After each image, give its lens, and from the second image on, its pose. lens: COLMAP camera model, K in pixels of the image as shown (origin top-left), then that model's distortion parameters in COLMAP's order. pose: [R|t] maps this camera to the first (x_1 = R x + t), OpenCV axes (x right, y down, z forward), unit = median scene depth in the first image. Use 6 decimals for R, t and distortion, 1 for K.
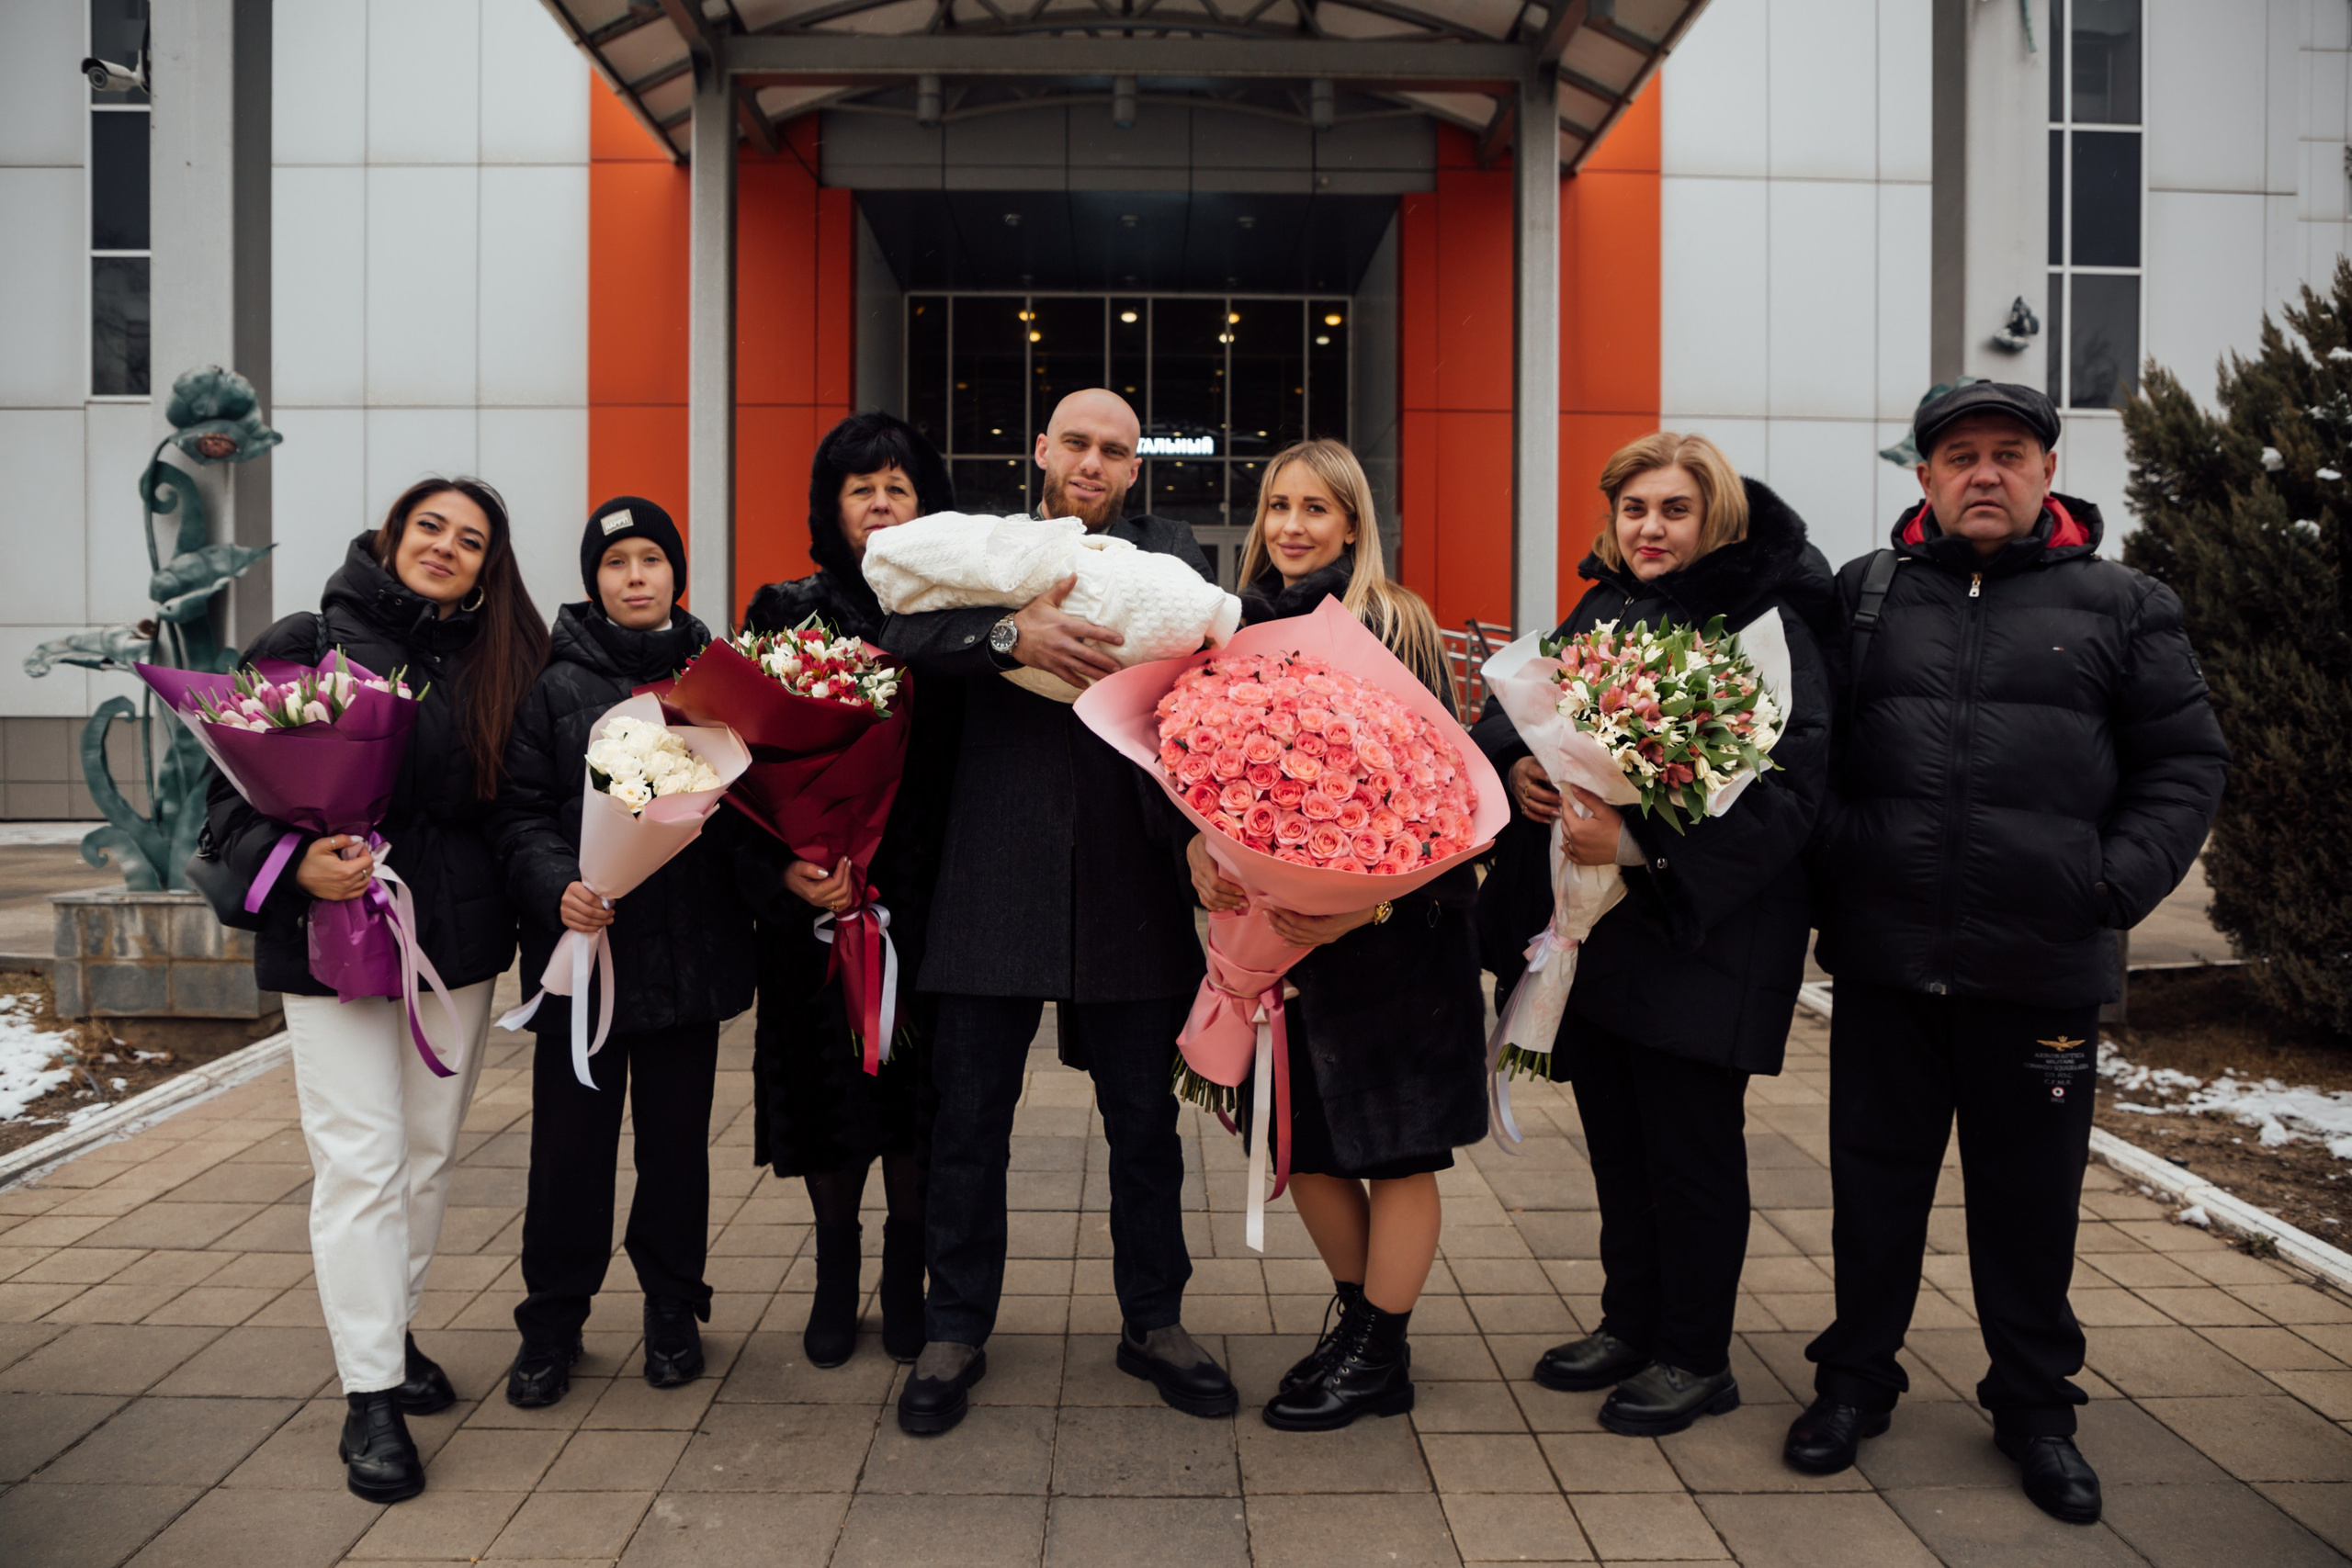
lens RADIAL K [[1702.0, 0, 1176.0], [0, 1702.0, 784.0], [0, 0, 1]] dist [-0.073668, 0.038920]
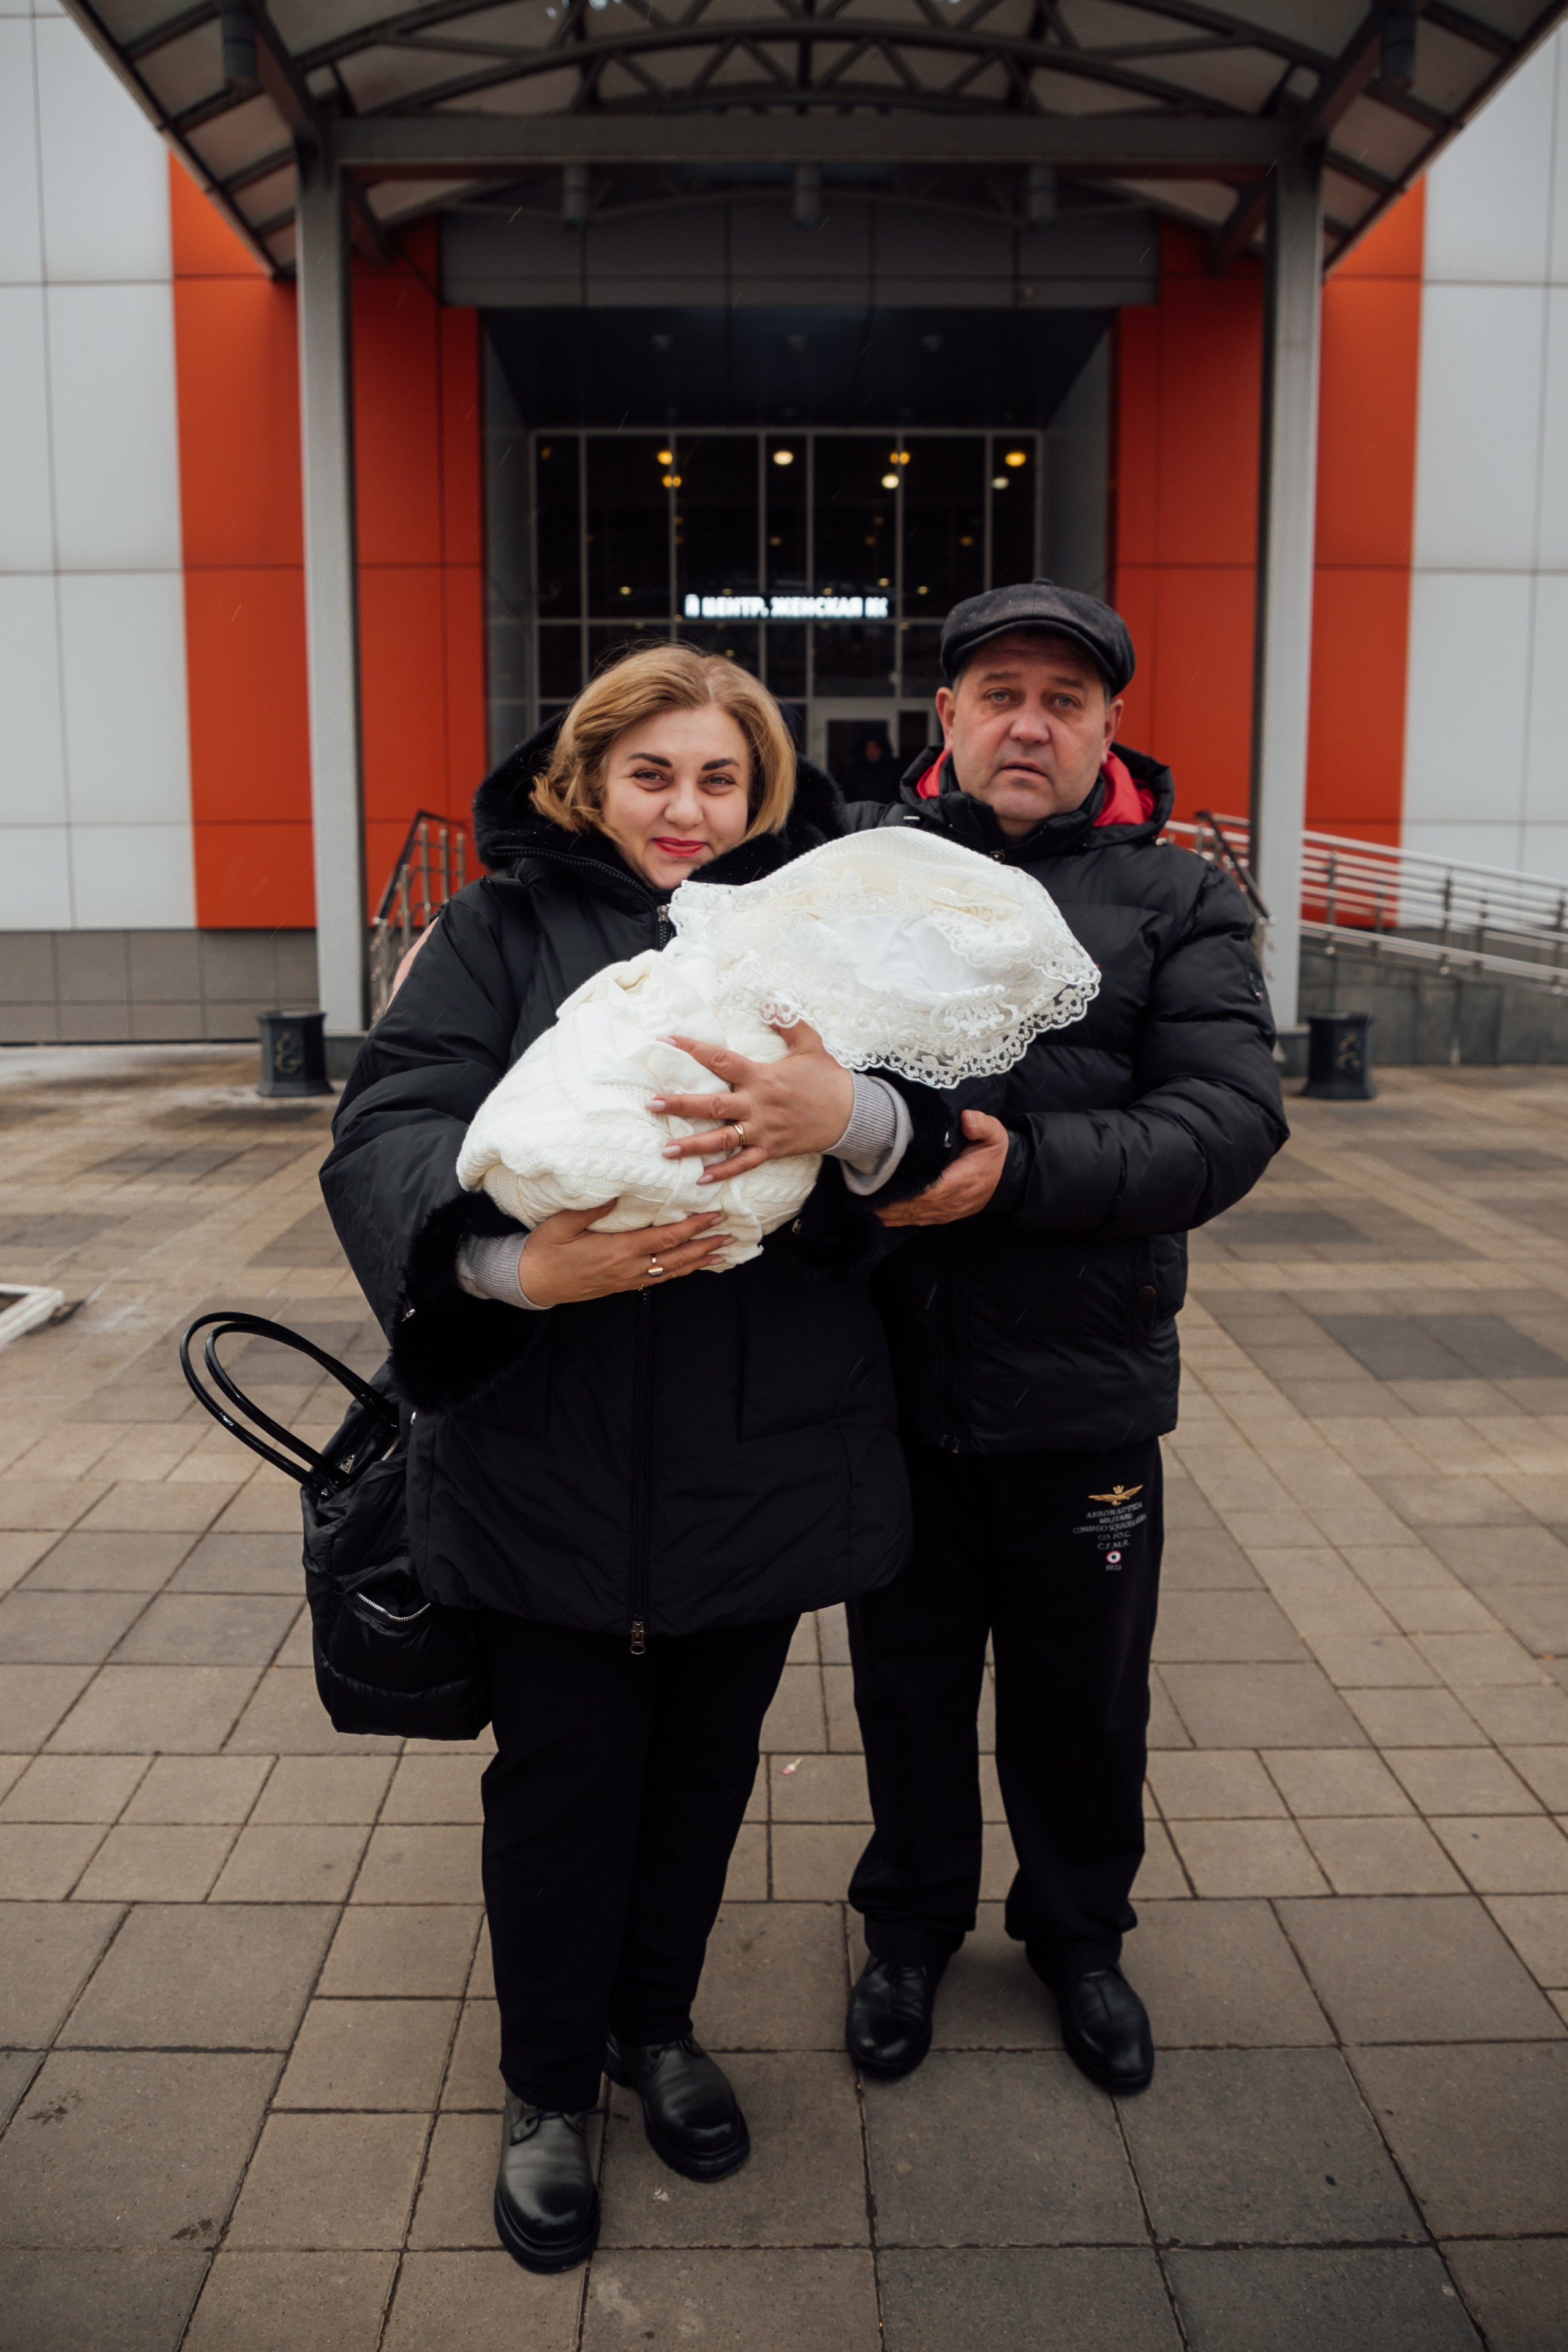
lens RADIAL K [[1753.9, 0, 727.8], [0, 1753.9, 1149.8], [0, 0, 1]] dist [-0.062580, 0.027714]
pose [[0.999847, -0.005152, -0.016733, -0.056024], [0.006974, 0.993828, 0.110713, -0.024249], [0.016059, -0.110813, 0.993712, 0.082502]]
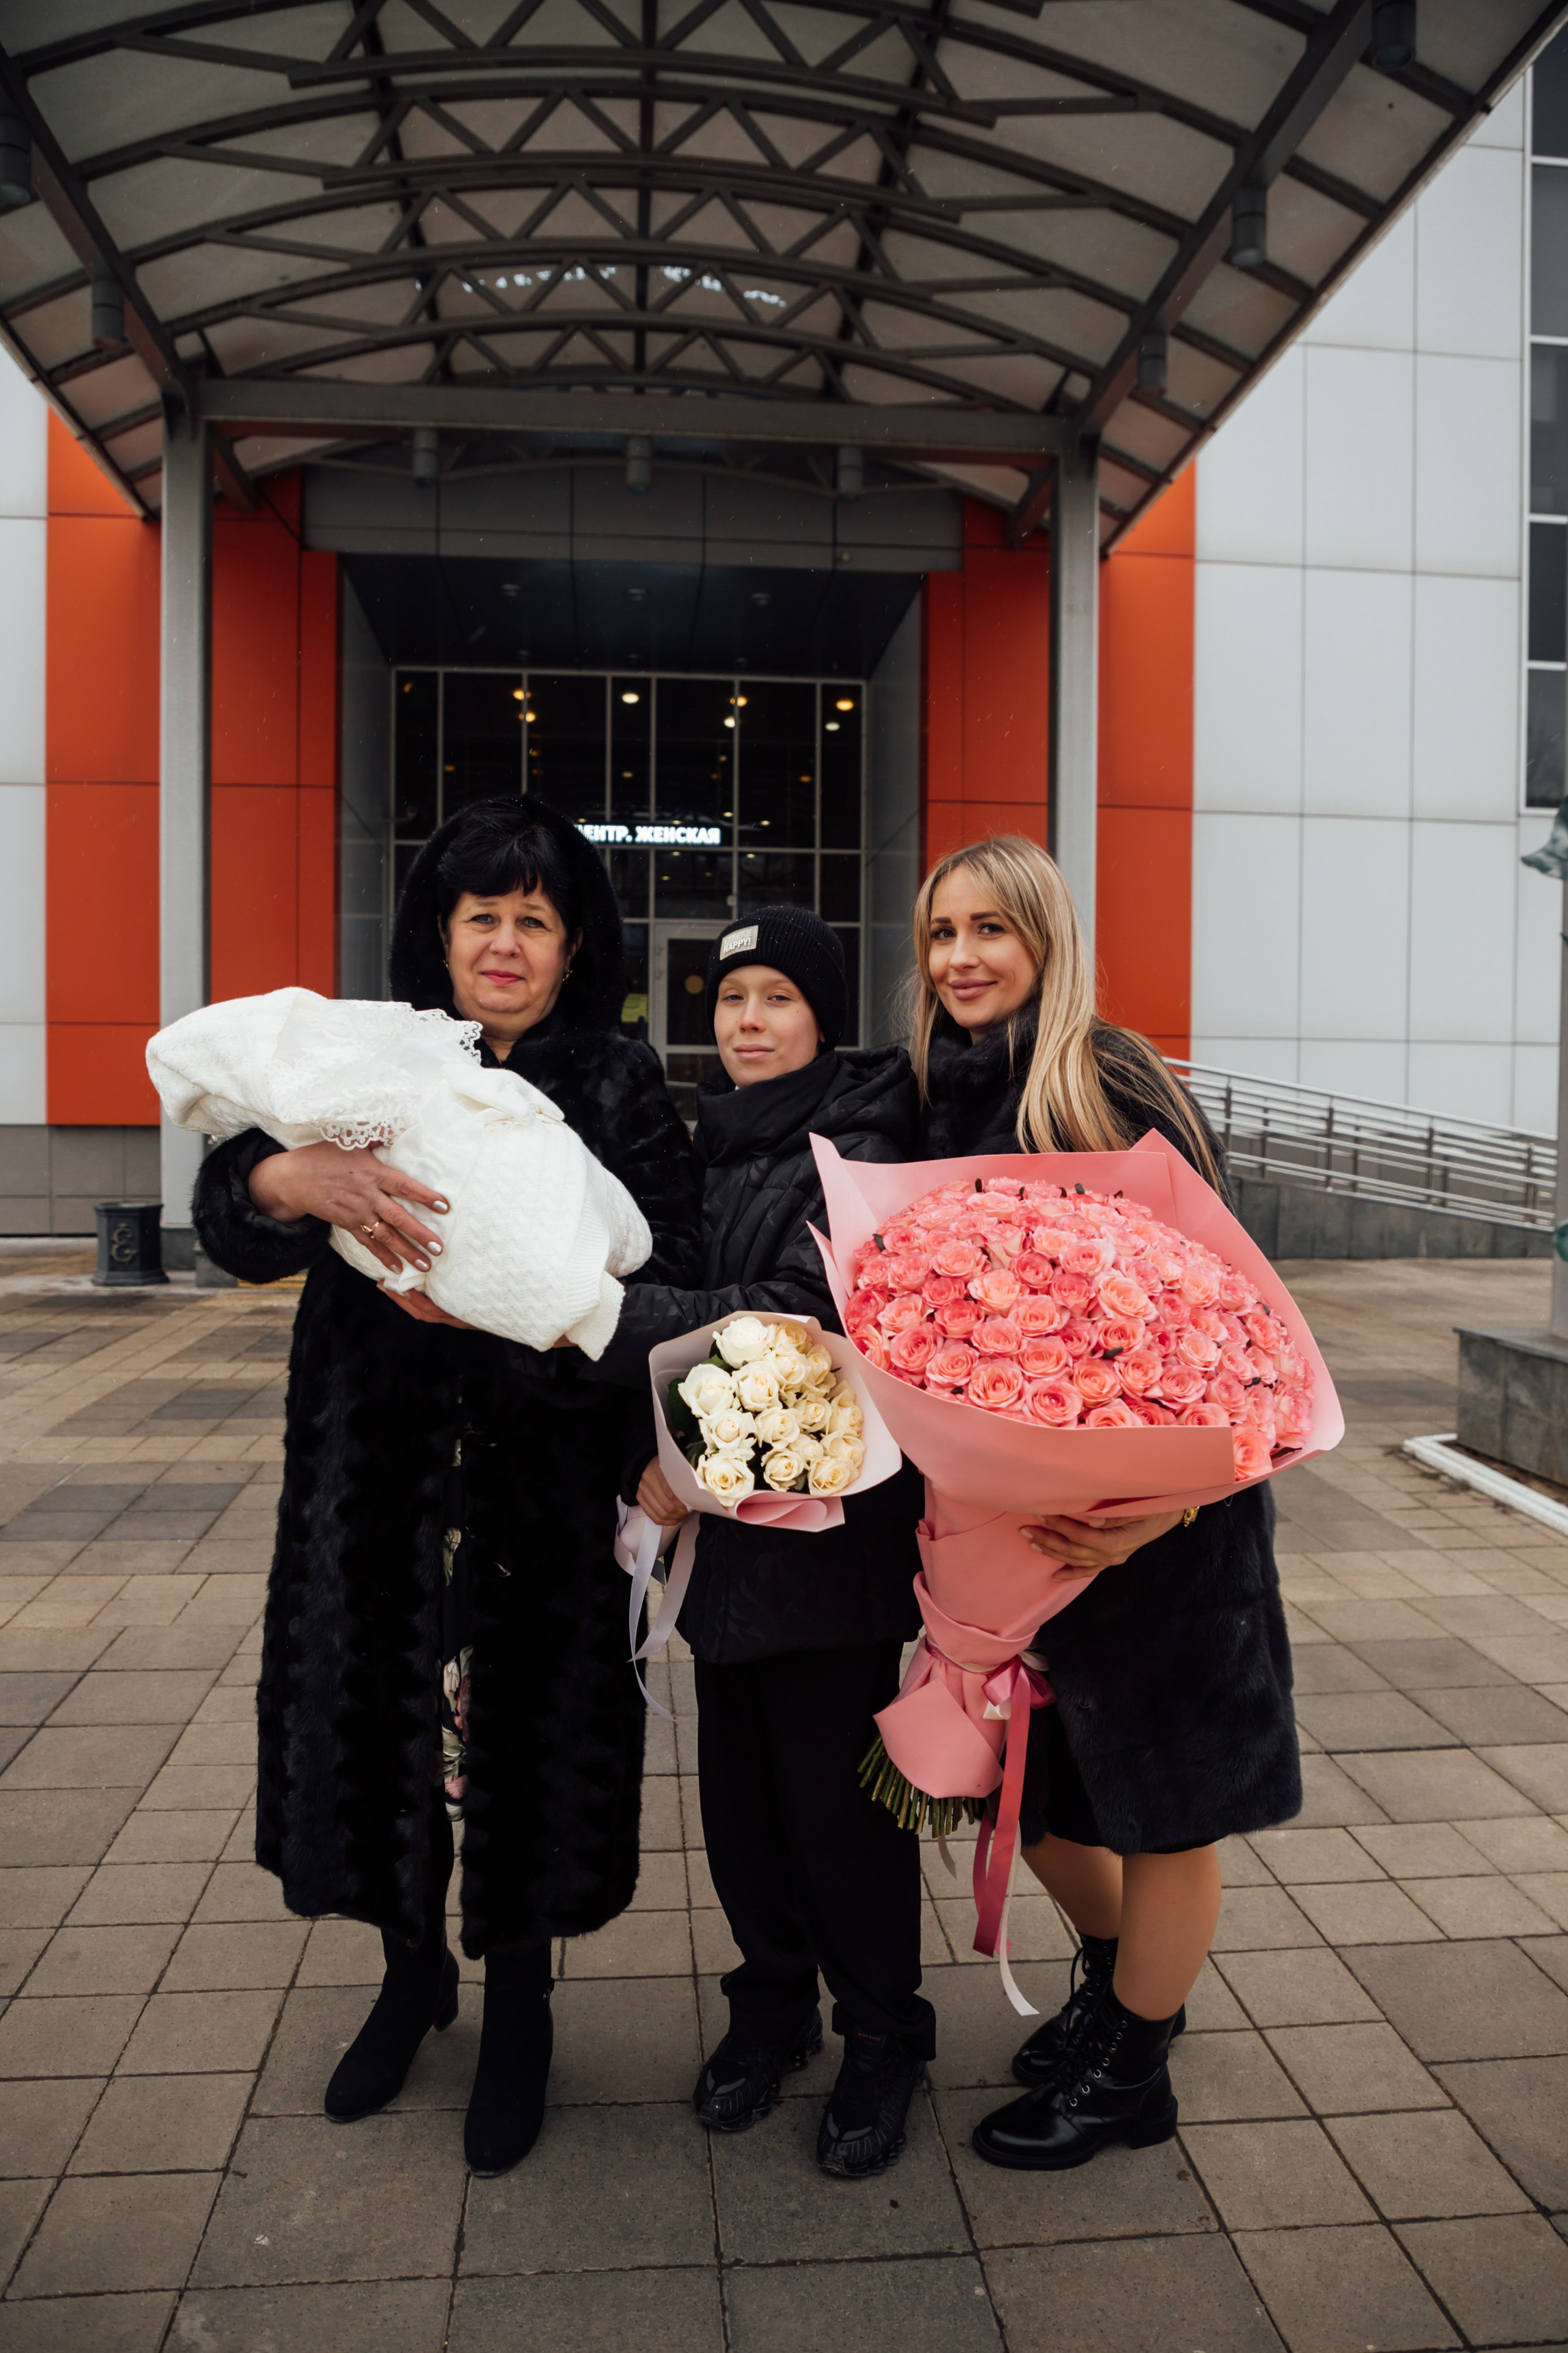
lens RADIAL K [[1702.8, 0, 779.6], [0, 1702.8, 1184.1], [0, 0, 1]] dist [-0.073668, 0.038920]
pose [[0.996883, -0.000620, 0.078888, -0.025259], [0.000066, 0.999975, 0.007014, -0.014115], [-0.078891, -0.006987, 0.996859, 0.063725]]
